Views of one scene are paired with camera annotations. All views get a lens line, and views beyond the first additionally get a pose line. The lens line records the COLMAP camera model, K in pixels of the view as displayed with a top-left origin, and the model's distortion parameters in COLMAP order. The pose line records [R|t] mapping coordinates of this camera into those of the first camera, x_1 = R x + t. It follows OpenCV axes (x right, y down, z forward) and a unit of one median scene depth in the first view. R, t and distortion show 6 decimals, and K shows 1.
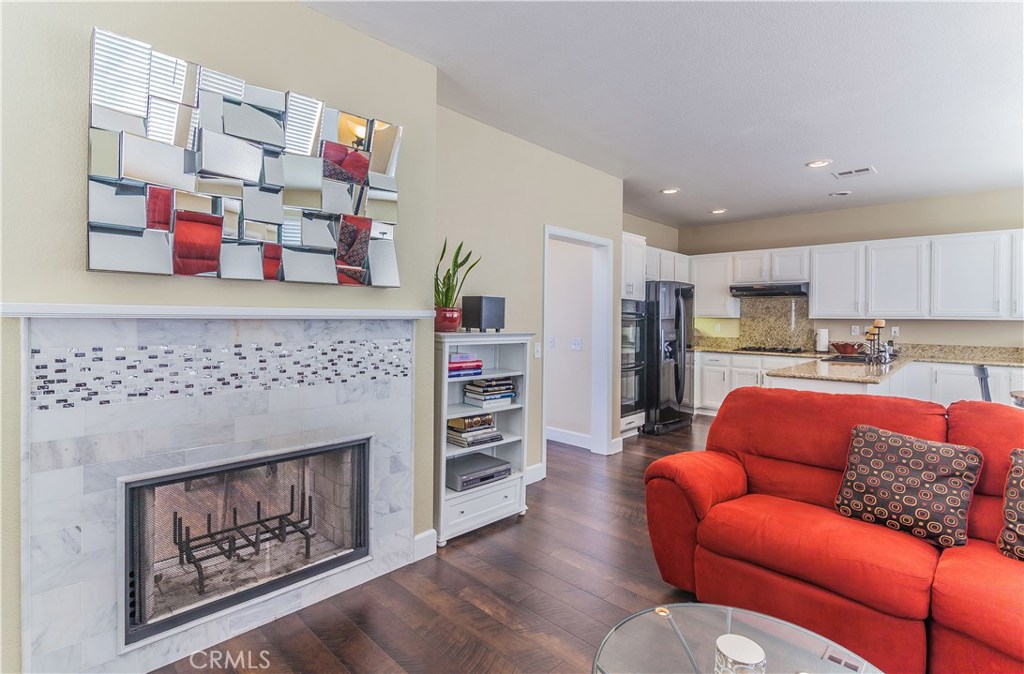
lens RADIAL K [[483.5, 0, 503.0], [0, 483.5, 314.0], [0, 0, 1]] dist [-0.005830, -0.001081]
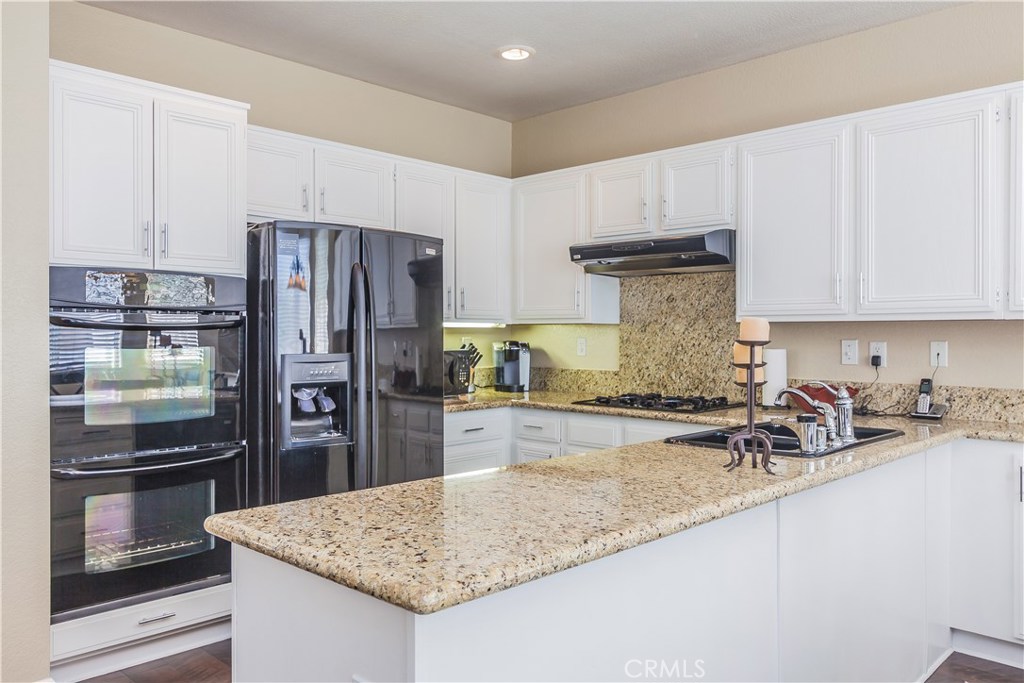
lens RADIAL K [[793.8, 0, 520.4], [0, 793.8, 331.9], [0, 0, 1]] dist [0.023395, -0.015579]
pose [[0.999973, -0.006836, 0.002864, 0.461845], [0.006824, 0.999967, 0.004396, 0.012788], [-0.002894, -0.004377, 0.999986, 0.360320]]
